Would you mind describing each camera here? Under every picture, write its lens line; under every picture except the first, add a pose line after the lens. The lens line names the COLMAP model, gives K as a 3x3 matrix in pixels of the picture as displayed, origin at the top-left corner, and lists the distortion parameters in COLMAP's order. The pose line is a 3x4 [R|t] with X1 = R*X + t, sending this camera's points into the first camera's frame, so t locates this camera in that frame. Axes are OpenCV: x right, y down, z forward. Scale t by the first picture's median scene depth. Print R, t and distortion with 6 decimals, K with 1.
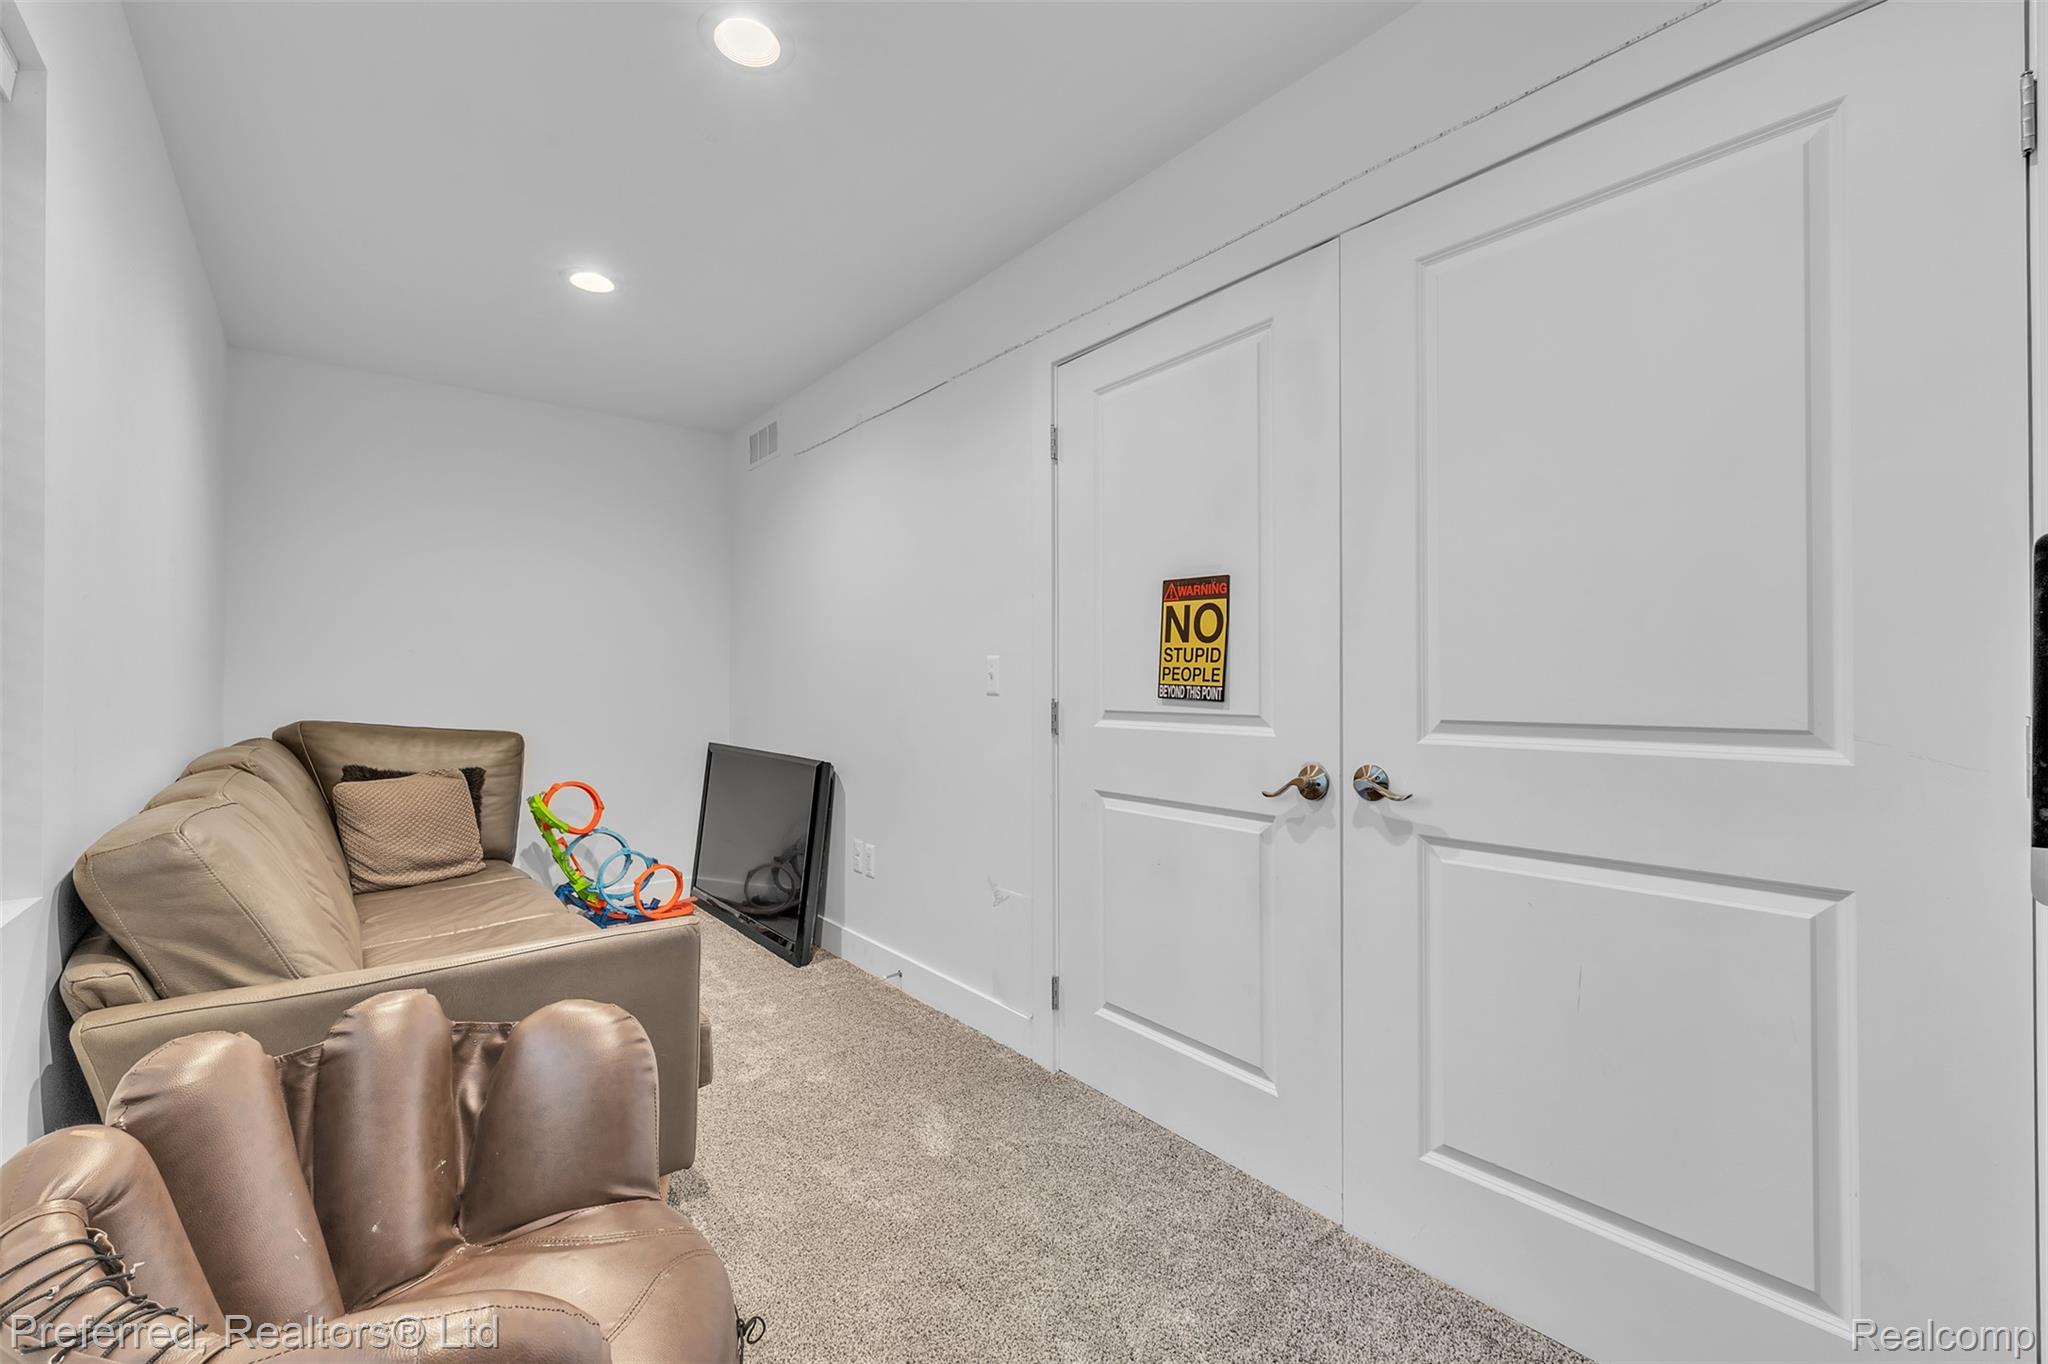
lens RADIAL K [[869.5, 0, 1018.4], [0, 869.5, 673.8], [0, 0, 1]] dist [0.017585, 0.000361]
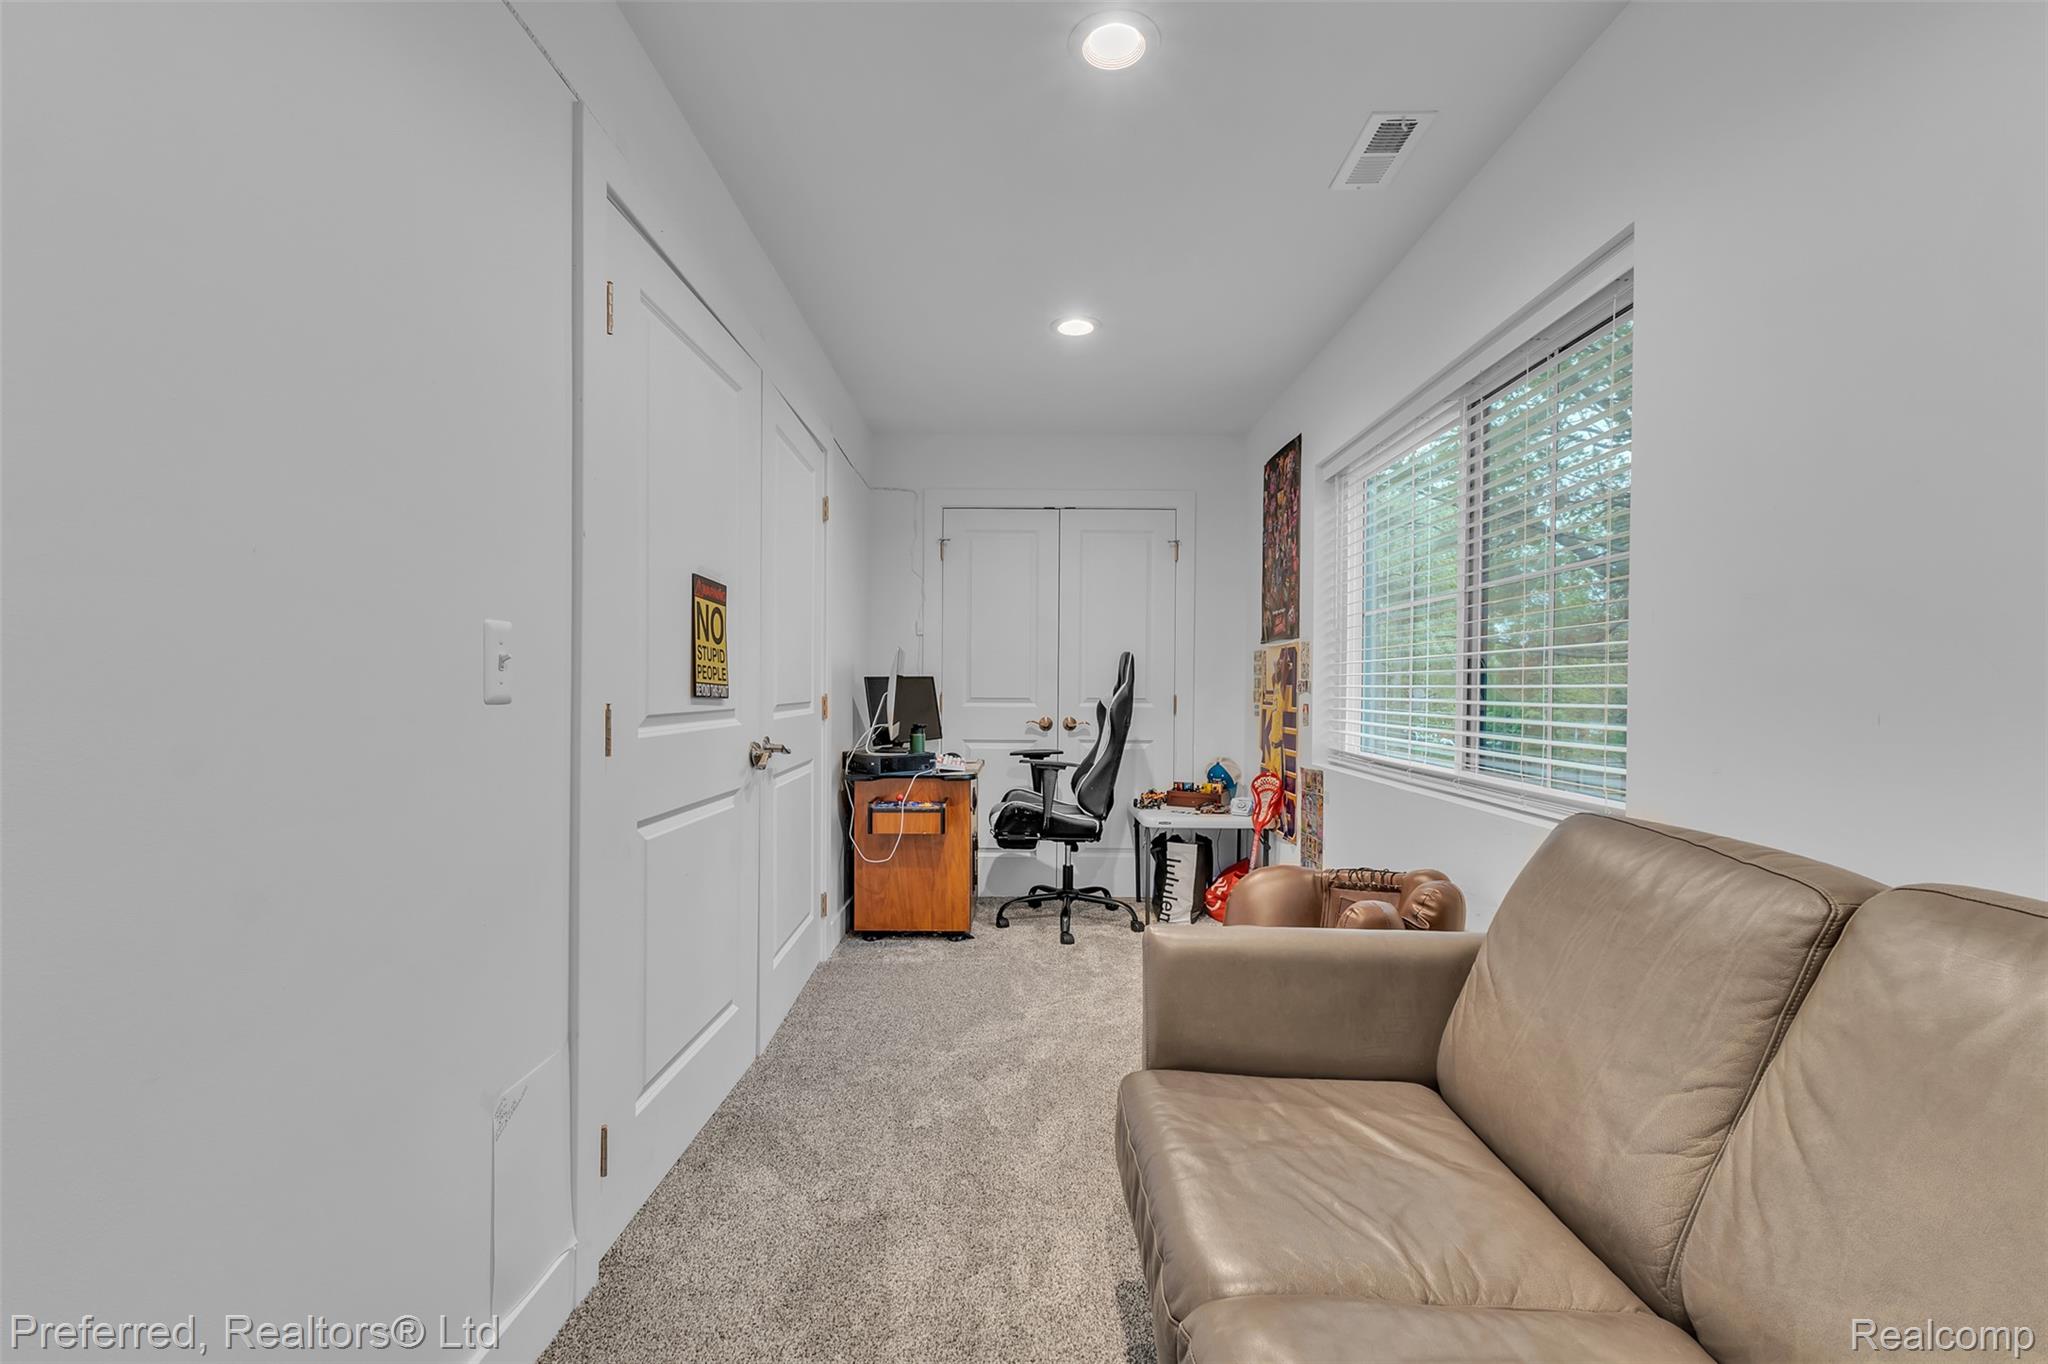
lens RADIAL K [[869.5, 0, 1021.3], [0, 869.5, 691.4], [0, 0, 1]] dist [0.017585, 0.000361]
pose [[-0.786331, 0.000630, 0.617805, -0.669991], [-0.001220, 0.999996, -0.002573, 0.023060], [-0.617805, -0.002777, -0.786327, 1.449784]]
